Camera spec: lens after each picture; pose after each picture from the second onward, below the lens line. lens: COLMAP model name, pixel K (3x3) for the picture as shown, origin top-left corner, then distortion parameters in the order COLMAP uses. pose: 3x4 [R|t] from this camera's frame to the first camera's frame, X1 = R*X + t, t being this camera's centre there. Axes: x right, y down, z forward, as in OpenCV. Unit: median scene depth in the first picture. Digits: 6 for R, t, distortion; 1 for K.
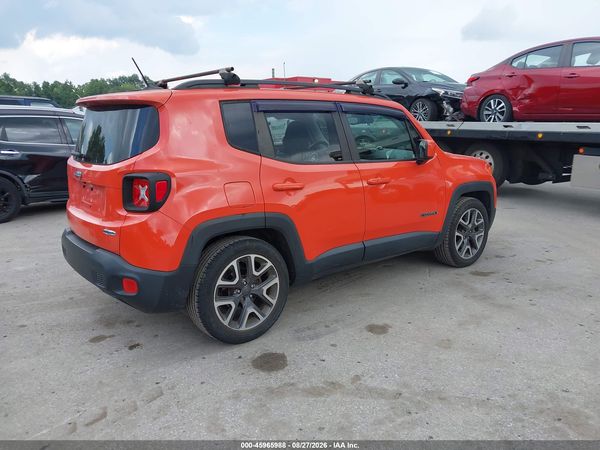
lens RADIAL K [[476.4, 0, 309.3], [0, 476.4, 218.1], [0, 0, 1]] dist [0.010339, -0.009849]
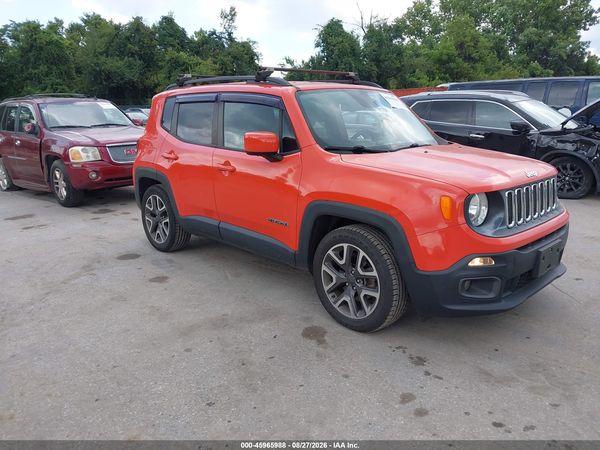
lens RADIAL K [[476.4, 0, 295.4], [0, 476.4, 227.1], [0, 0, 1]] dist [0.010339, -0.009849]
pose [[0.074458, 0.250074, -0.965359, 1.366643], [-0.185079, 0.954694, 0.233036, -0.259202], [0.979899, 0.161316, 0.117368, 1.204220]]
